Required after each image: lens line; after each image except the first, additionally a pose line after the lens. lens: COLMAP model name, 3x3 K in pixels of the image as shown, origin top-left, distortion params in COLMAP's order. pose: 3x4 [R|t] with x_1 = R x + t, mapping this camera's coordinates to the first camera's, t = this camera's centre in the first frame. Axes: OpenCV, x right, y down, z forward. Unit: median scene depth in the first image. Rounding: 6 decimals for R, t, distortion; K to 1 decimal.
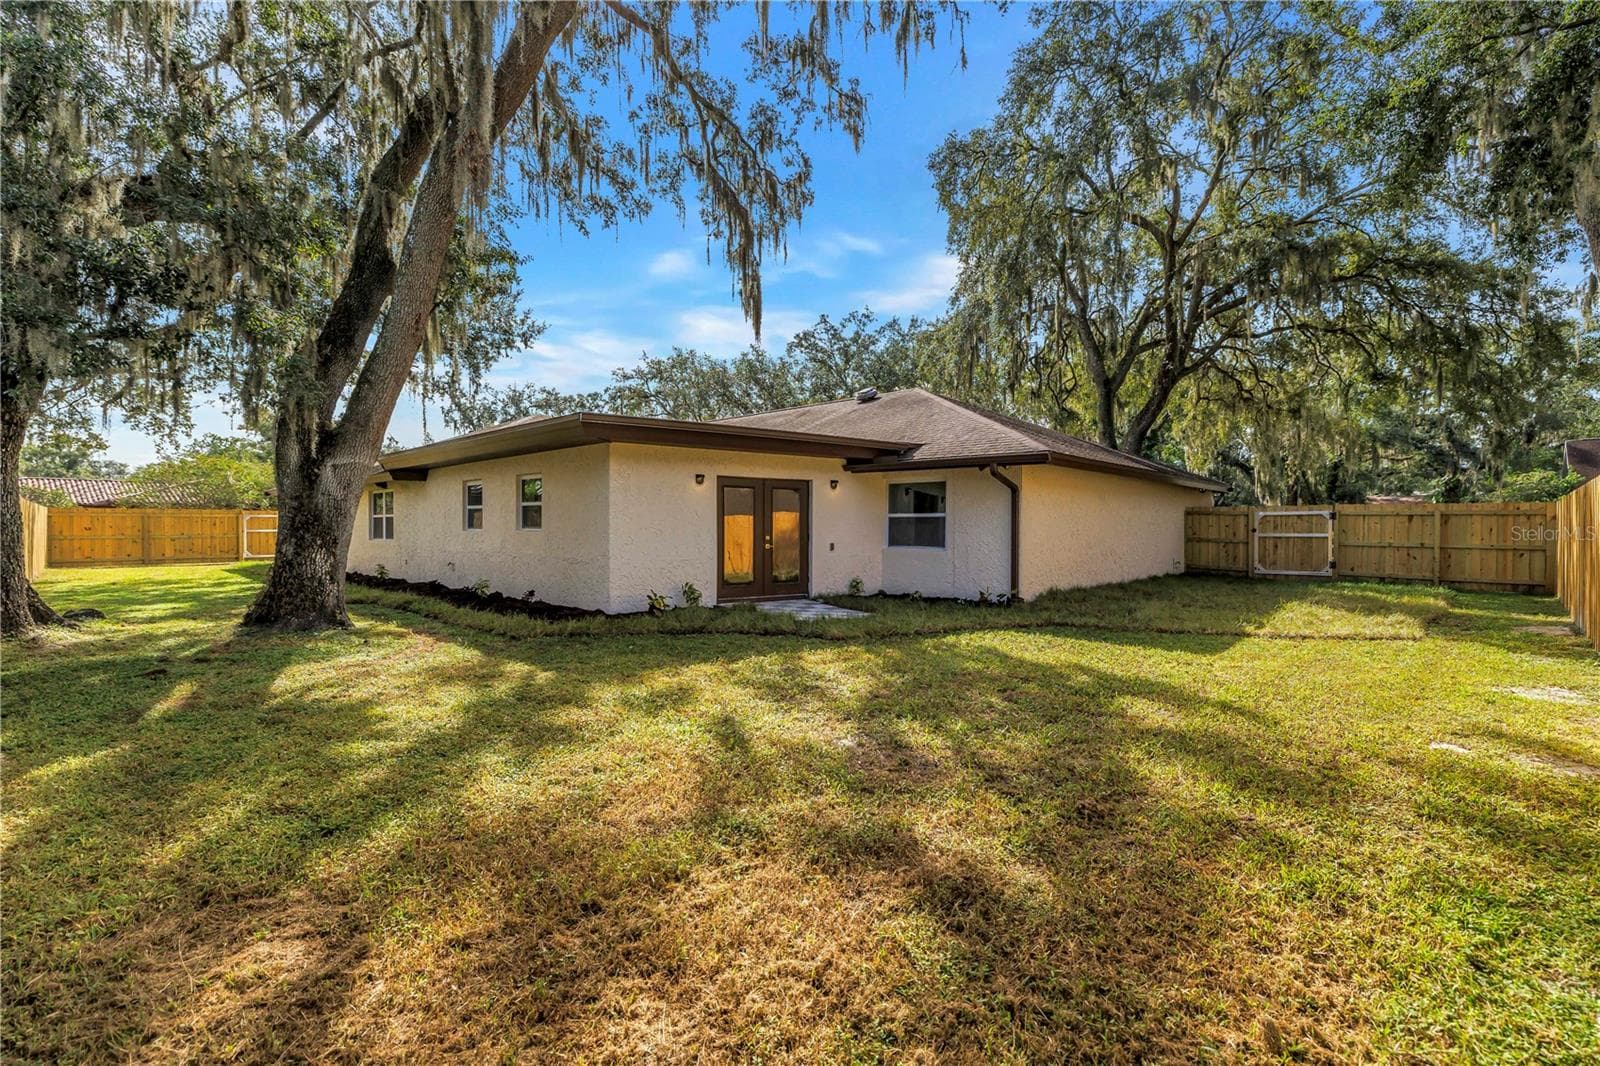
lens RADIAL K [[698.9, 0, 793.4], [0, 698.9, 508.7], [0, 0, 1]] dist [0.000821, -0.000139]
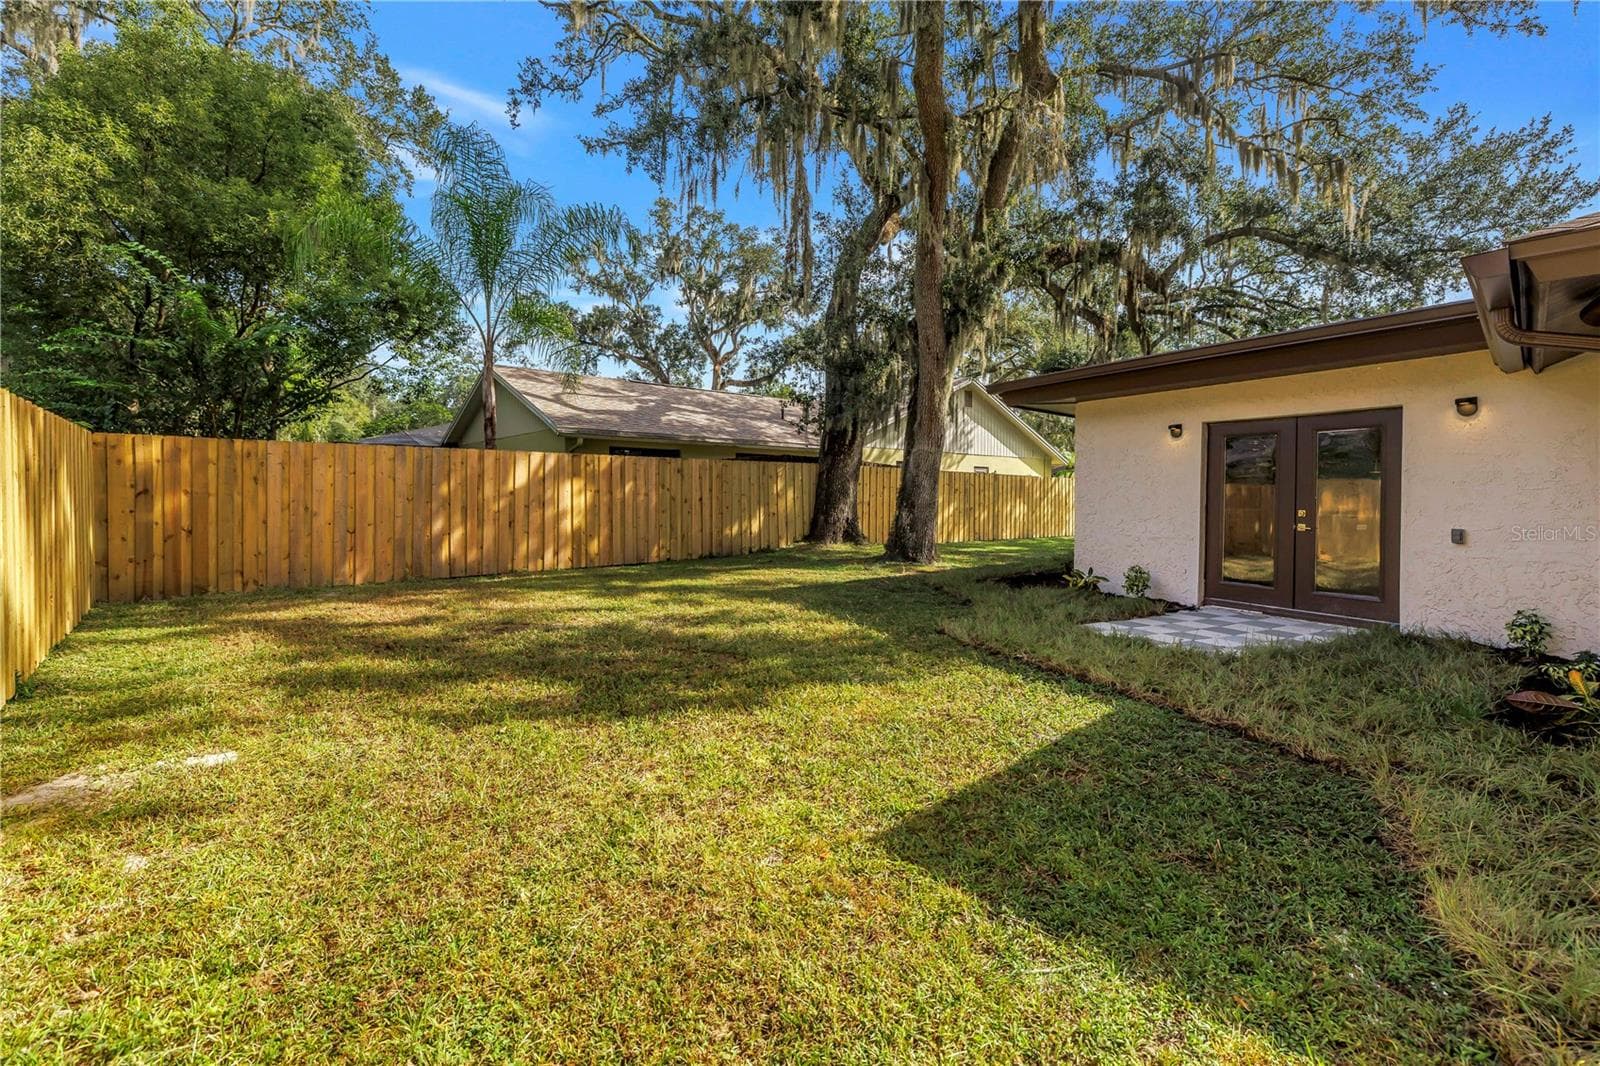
lens RADIAL K [[698.9, 0, 793.4], [0, 698.9, 508.7], [0, 0, 1]] dist [0.000821, -0.000139]
pose [[-0.081754, 0.016830, -0.996510, 0.583991], [0.017181, 0.999733, 0.015475, 0.020083], [0.996504, -0.015856, -0.082021, 0.594102]]
